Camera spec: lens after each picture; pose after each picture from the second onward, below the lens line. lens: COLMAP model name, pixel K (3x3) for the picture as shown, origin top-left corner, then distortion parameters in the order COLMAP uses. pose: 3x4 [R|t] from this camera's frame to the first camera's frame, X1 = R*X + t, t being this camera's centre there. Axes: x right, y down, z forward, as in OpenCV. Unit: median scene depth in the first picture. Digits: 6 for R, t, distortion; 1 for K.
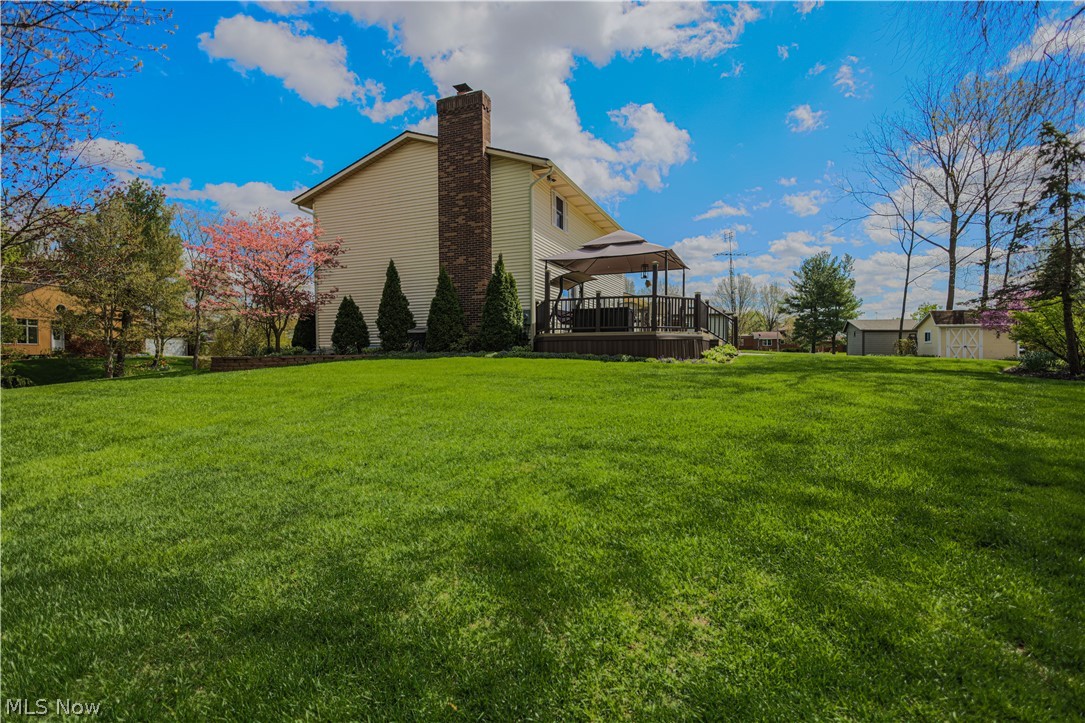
lens RADIAL K [[521.0, 0, 541.8], [0, 521.0, 359.2], [0, 0, 1]] dist [0.003863, 0.000575]
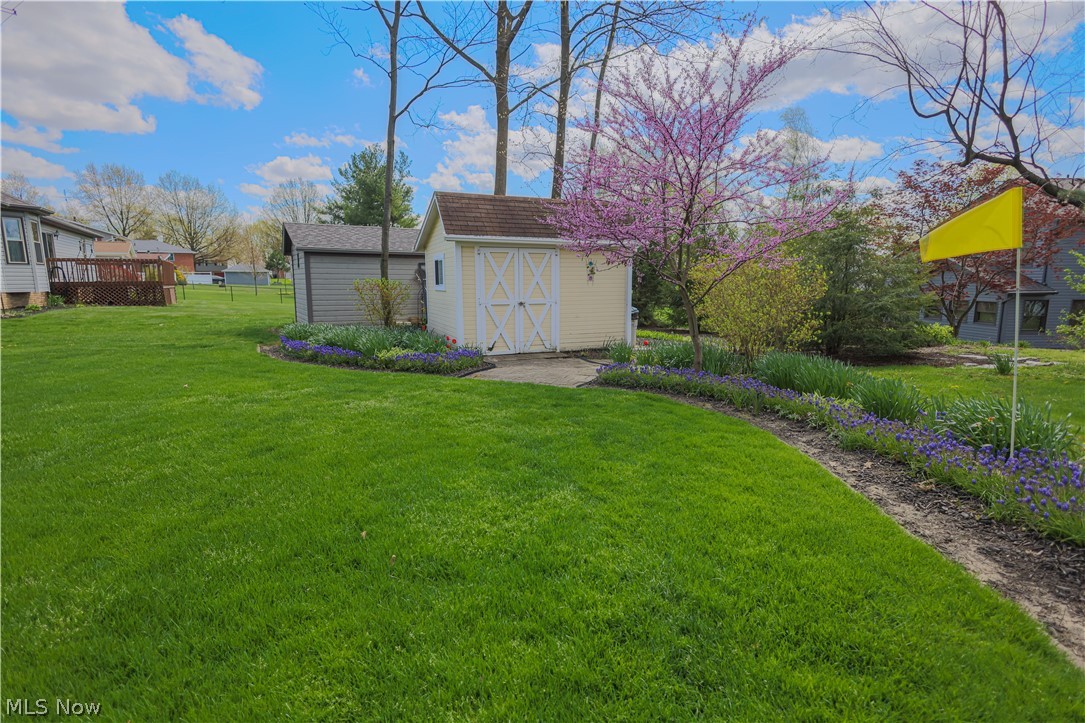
lens RADIAL K [[521.0, 0, 542.7], [0, 521.0, 362.5], [0, 0, 1]] dist [0.003863, 0.000575]
pose [[0.763335, -0.101094, 0.638044, 0.431758], [0.007320, 0.988969, 0.147939, -0.025873], [-0.645962, -0.108256, 0.755655, 0.525404]]
